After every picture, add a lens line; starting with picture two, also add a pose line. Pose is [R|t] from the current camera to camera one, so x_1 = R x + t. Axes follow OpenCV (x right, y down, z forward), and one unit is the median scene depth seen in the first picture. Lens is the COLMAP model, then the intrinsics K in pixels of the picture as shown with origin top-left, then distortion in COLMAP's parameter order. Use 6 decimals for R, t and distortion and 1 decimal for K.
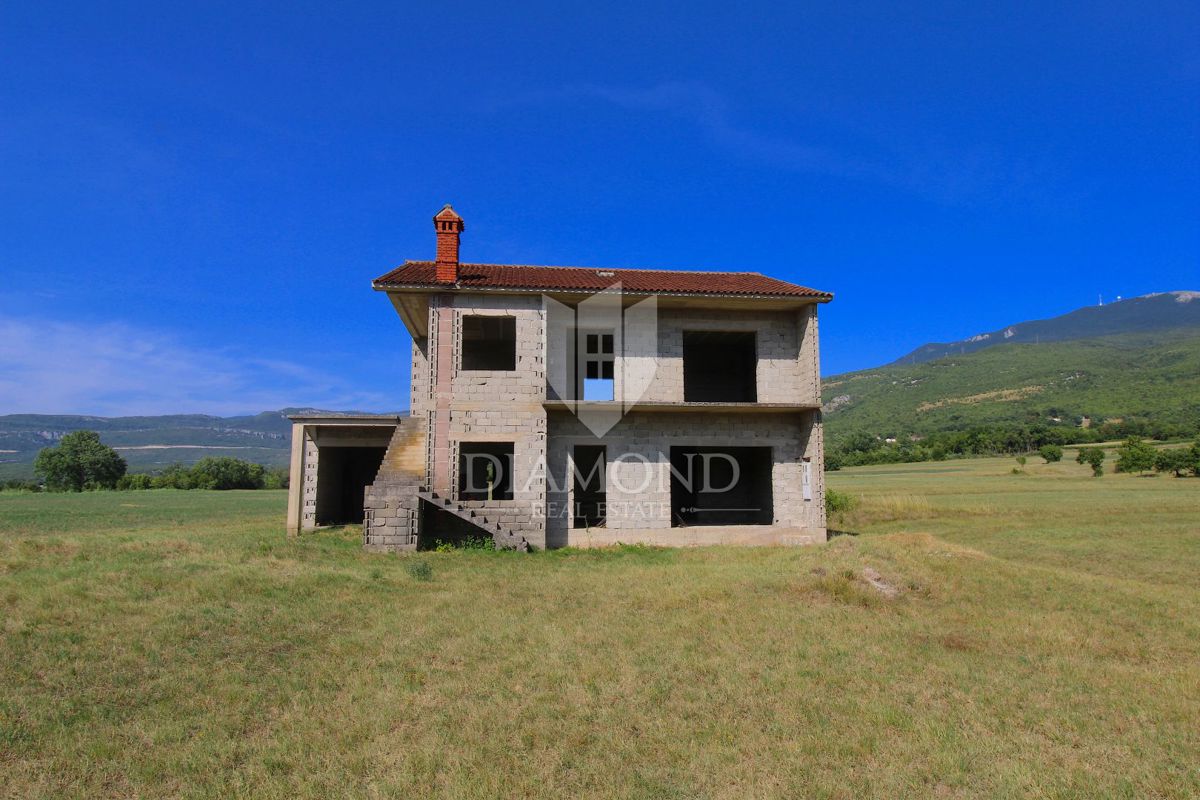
lens RADIAL K [[770.2, 0, 600.0], [0, 770.2, 400.0], [0, 0, 1]] dist [-0.009137, -0.004554]
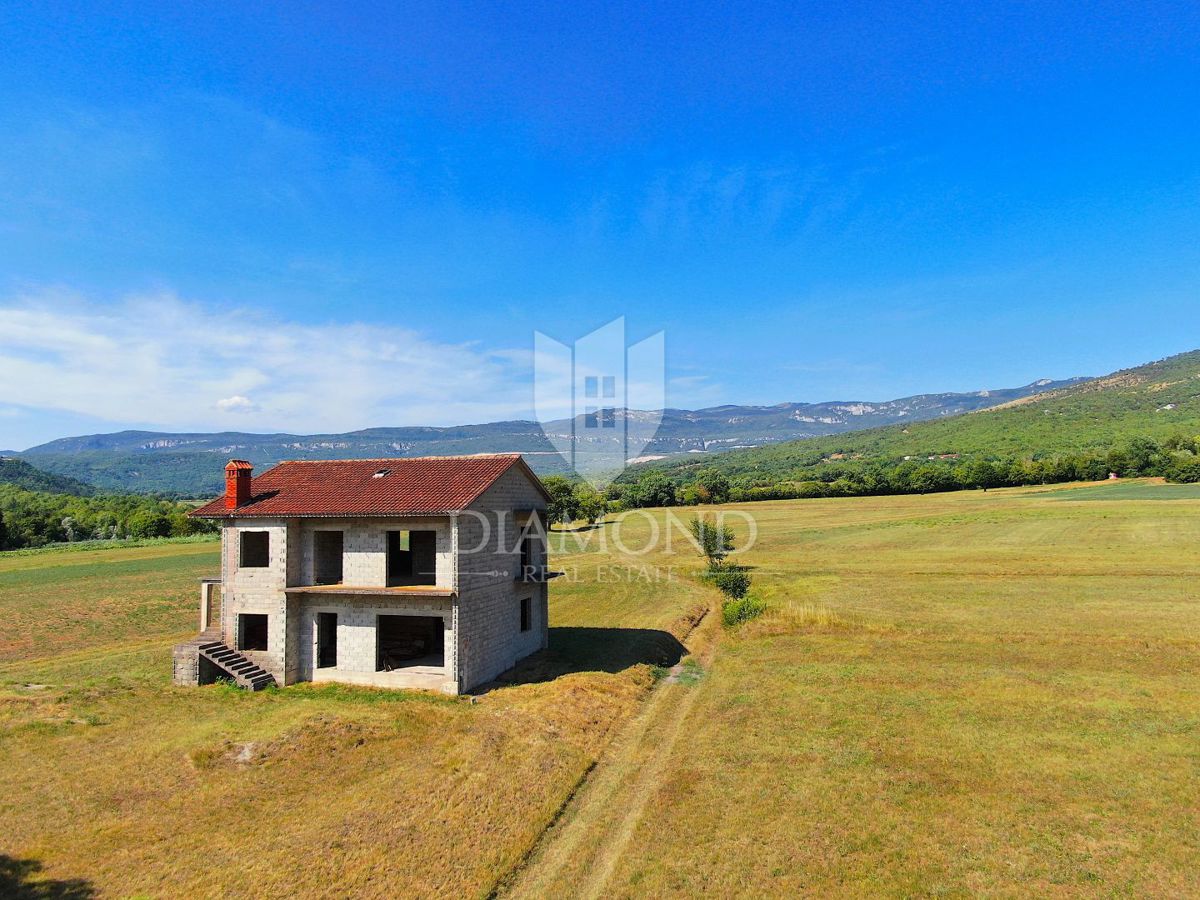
lens RADIAL K [[863.7, 0, 594.0], [0, 863.7, 448.4], [0, 0, 1]] dist [-0.010255, 0.004465]
pose [[0.920748, -0.031402, -0.388891, 1.101672], [0.056460, 0.996988, 0.053173, -0.312098], [0.386050, -0.070915, 0.919748, -0.301474]]
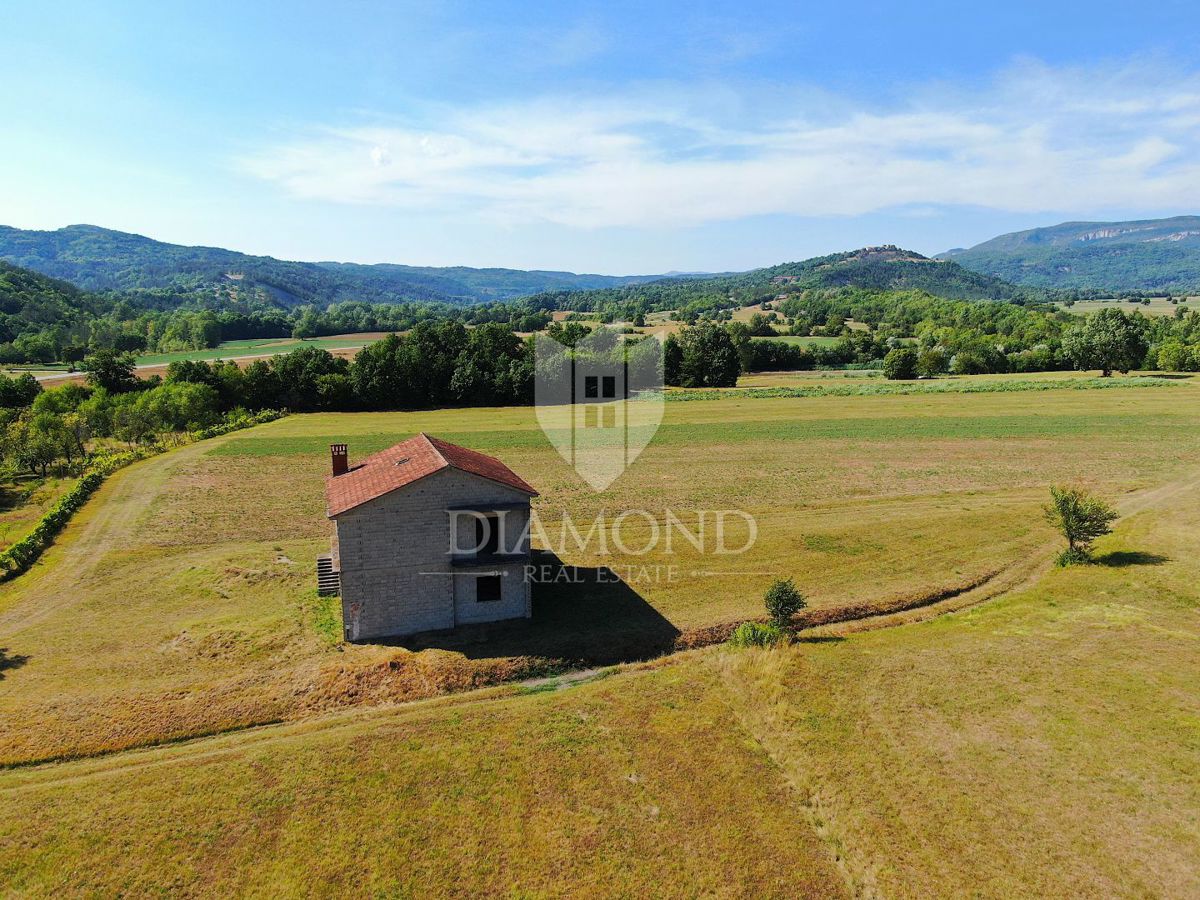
lens RADIAL K [[868.3, 0, 591.9], [0, 868.3, 456.2], [0, 0, 1]] dist [-0.019857, 0.010316]
pose [[0.183411, 0.168334, -0.968516, 2.404944], [0.130125, 0.972402, 0.193652, -0.599388], [0.974386, -0.161546, 0.156445, 1.296436]]
